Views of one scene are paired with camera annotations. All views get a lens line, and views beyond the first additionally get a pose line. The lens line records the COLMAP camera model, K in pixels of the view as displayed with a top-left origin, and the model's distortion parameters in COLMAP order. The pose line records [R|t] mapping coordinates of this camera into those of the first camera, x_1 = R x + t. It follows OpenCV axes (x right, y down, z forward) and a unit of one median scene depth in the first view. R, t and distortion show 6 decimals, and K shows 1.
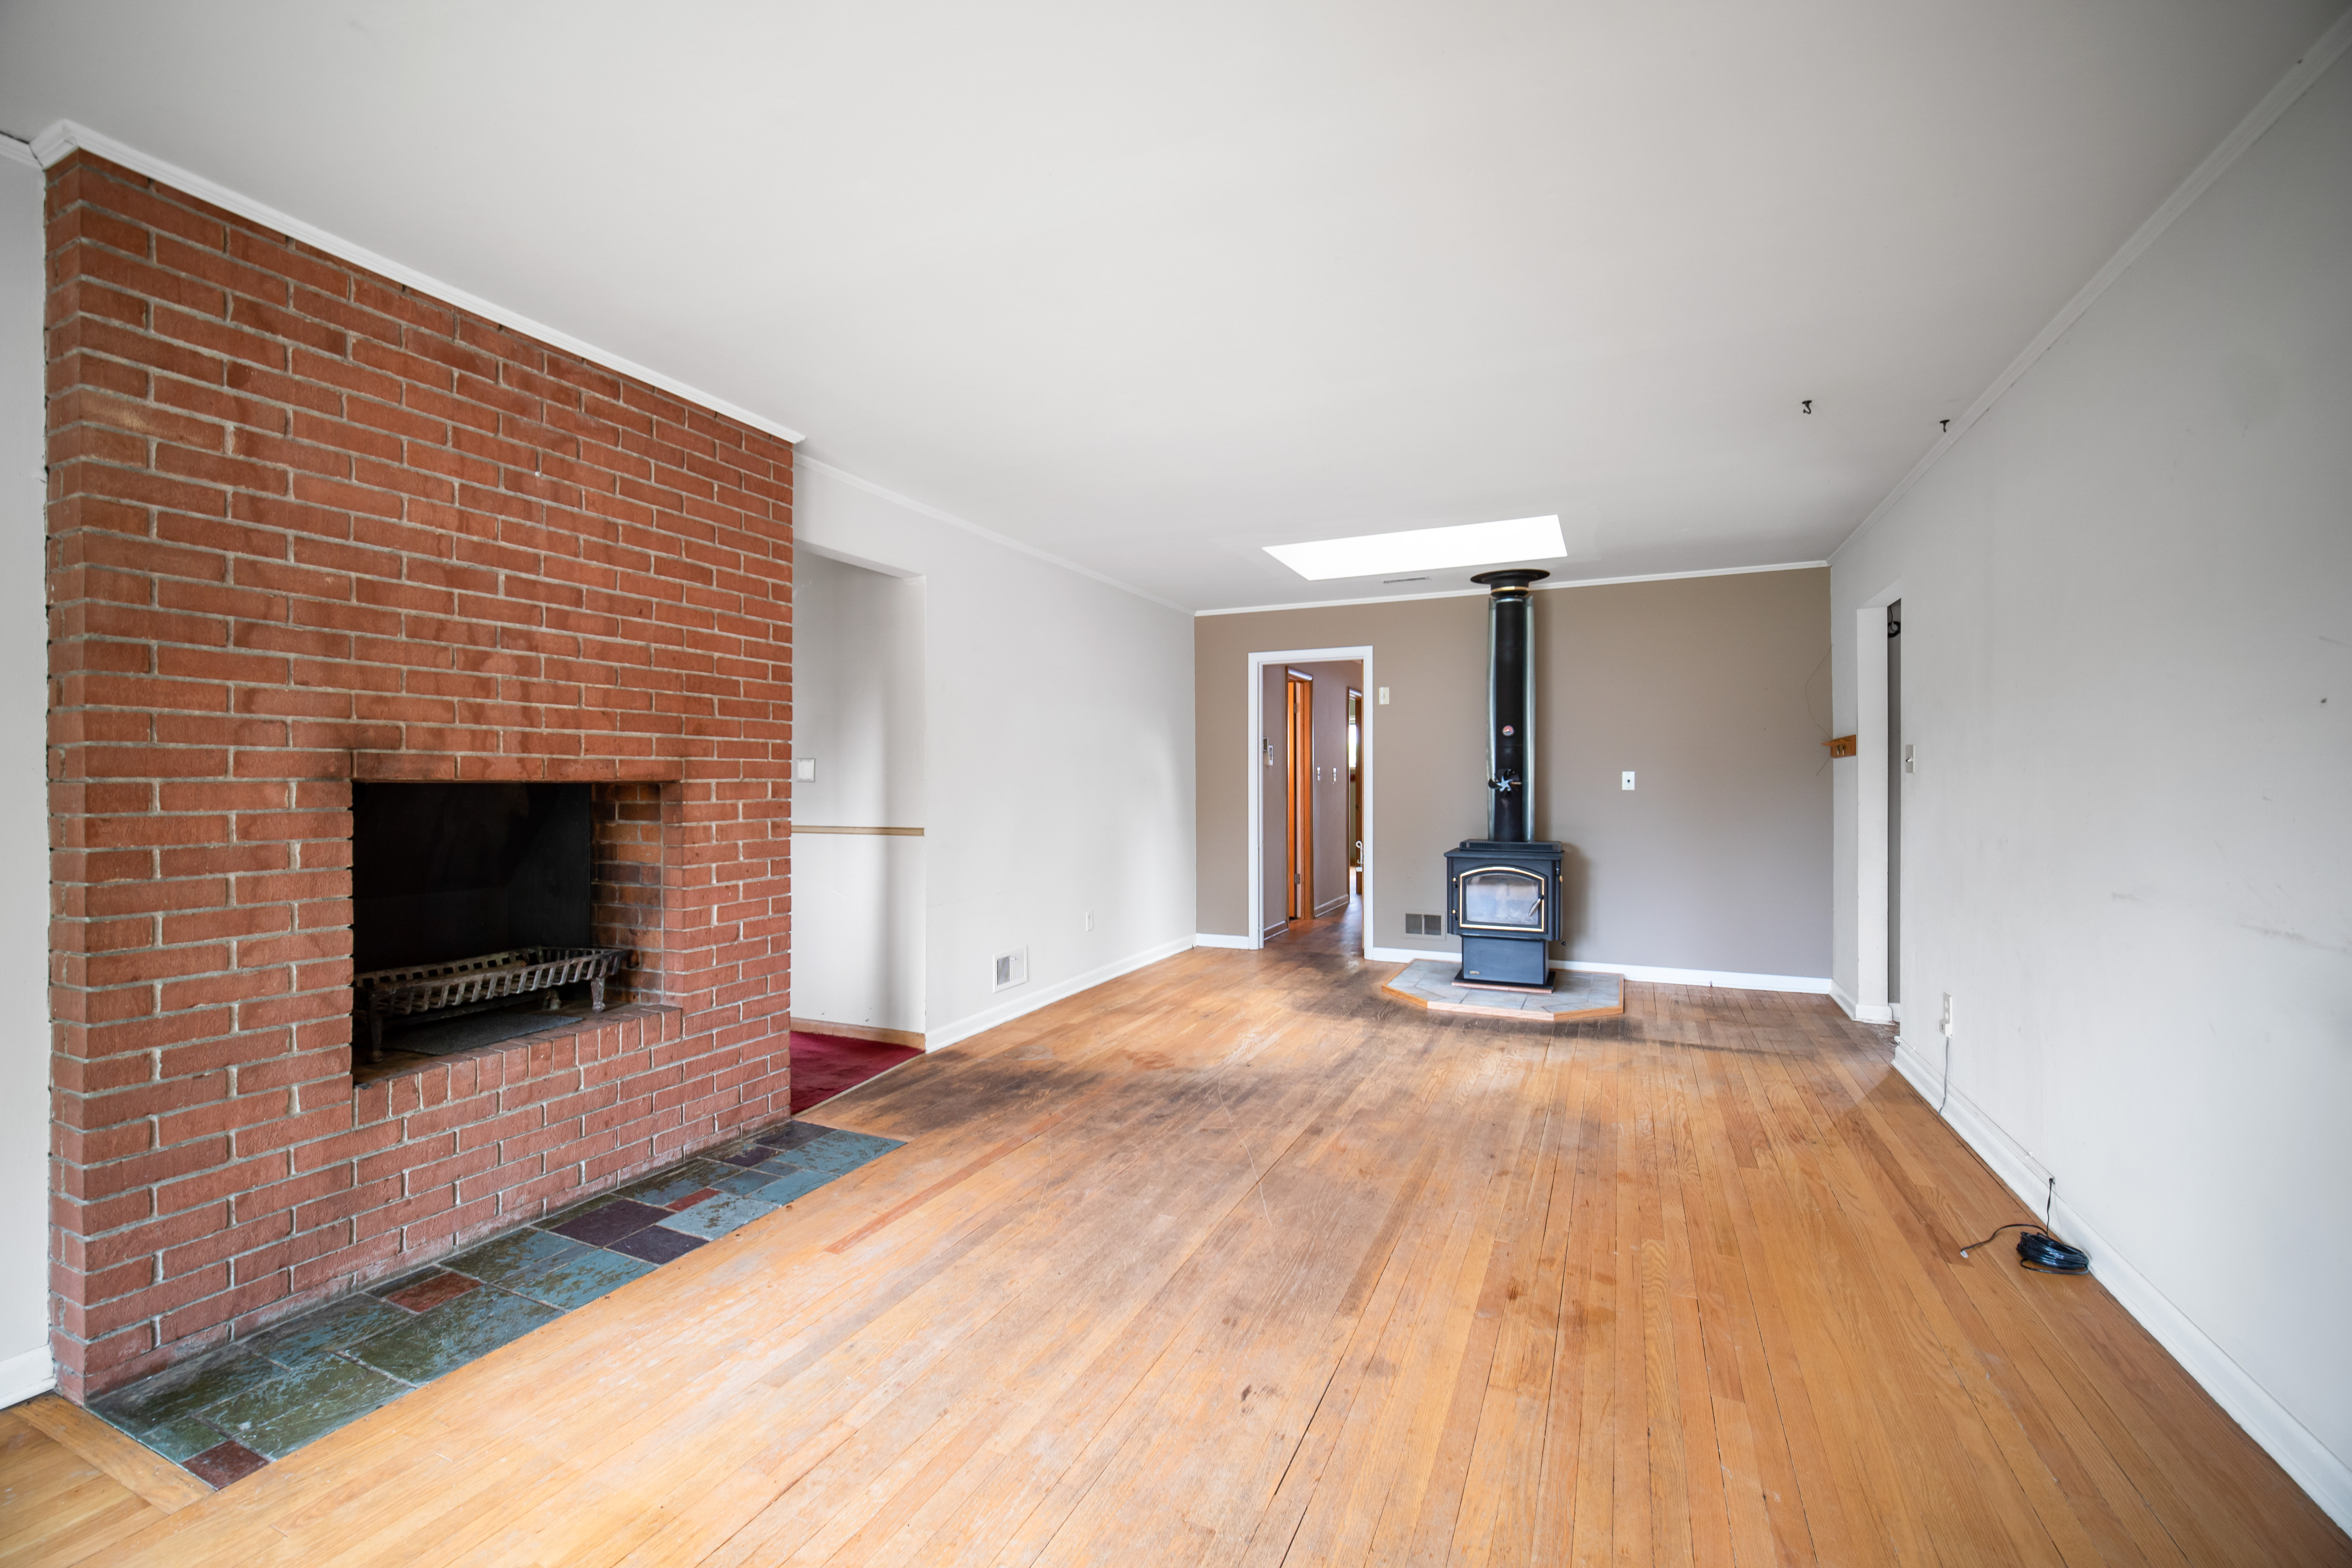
lens RADIAL K [[963.2, 0, 1186.2], [0, 963.2, 778.3], [0, 0, 1]] dist [0.003924, -0.000178]
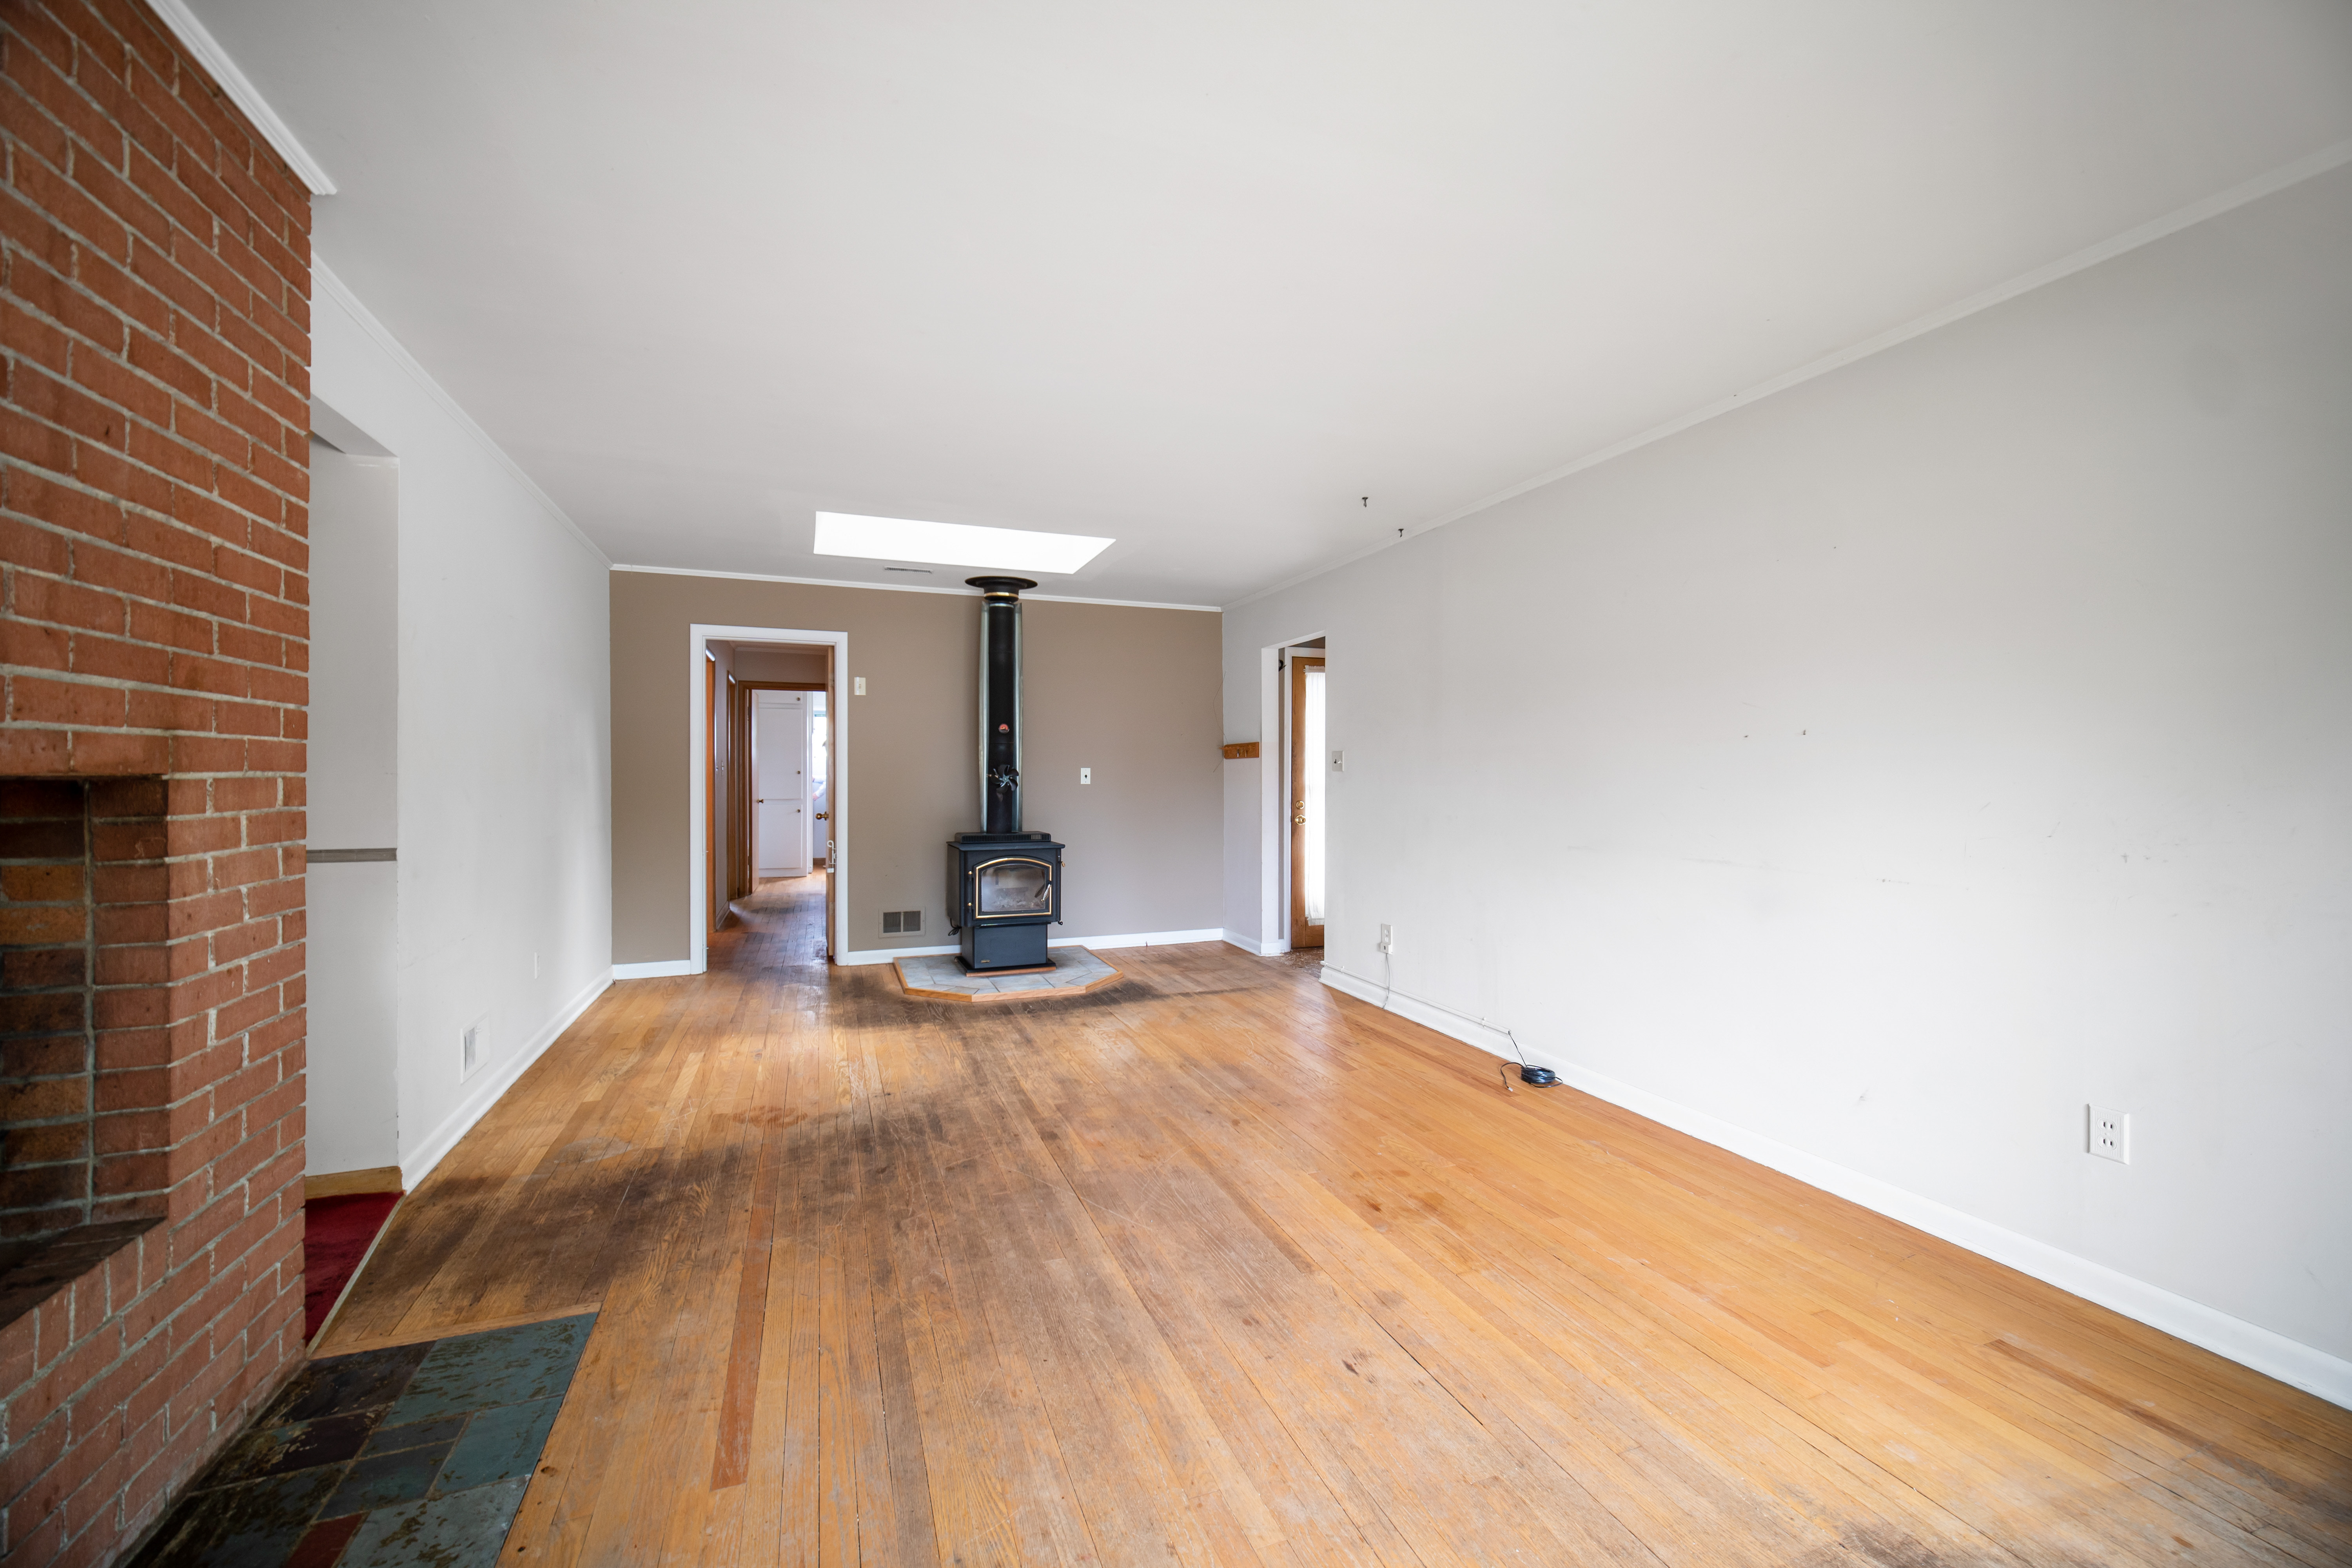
lens RADIAL K [[939.6, 0, 1176.9], [0, 939.6, 771.5], [0, 0, 1]] dist [0.001026, -0.000269]
pose [[0.705906, 0.005418, 0.708285, -0.423316], [-0.005076, 0.999984, -0.002590, -0.000959], [-0.708287, -0.001767, 0.705922, 0.224002]]
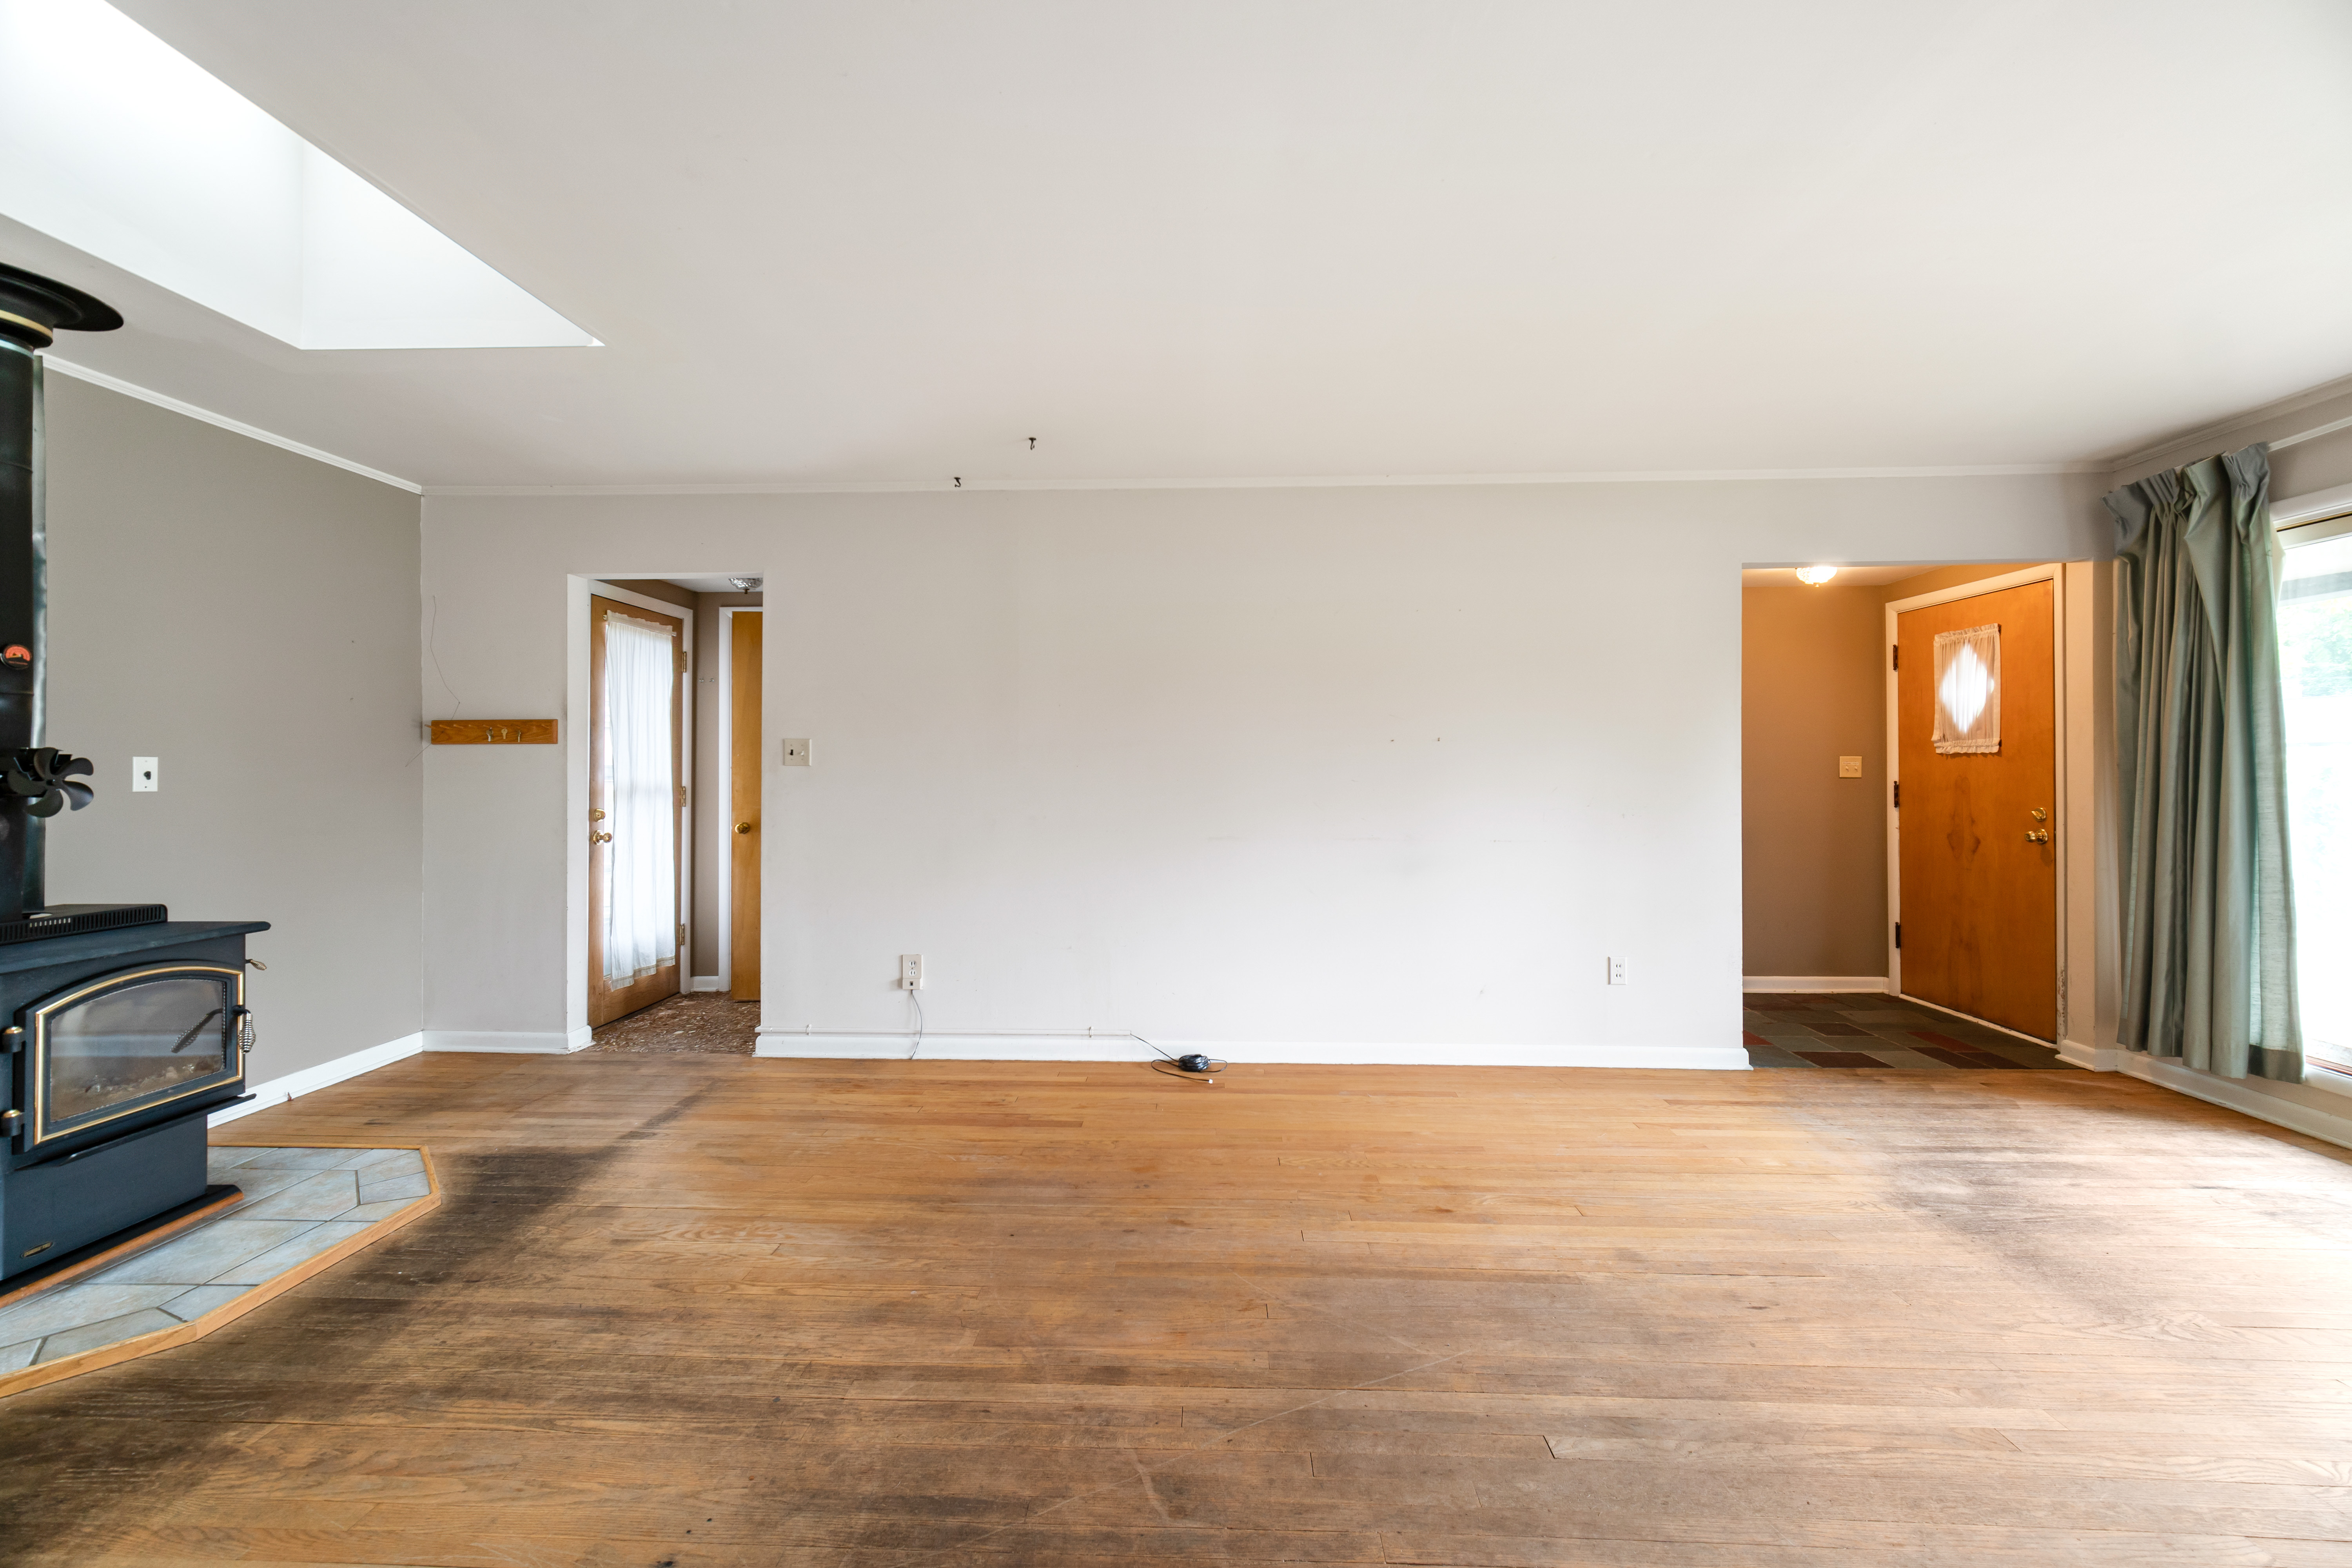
lens RADIAL K [[939.6, 0, 1176.9], [0, 939.6, 771.5], [0, 0, 1]] dist [0.001026, -0.000269]
pose [[-0.371081, 0.001300, 0.928600, -0.385468], [-0.001502, 0.999997, -0.002000, 0.001910], [-0.928599, -0.002137, -0.371078, 1.100870]]
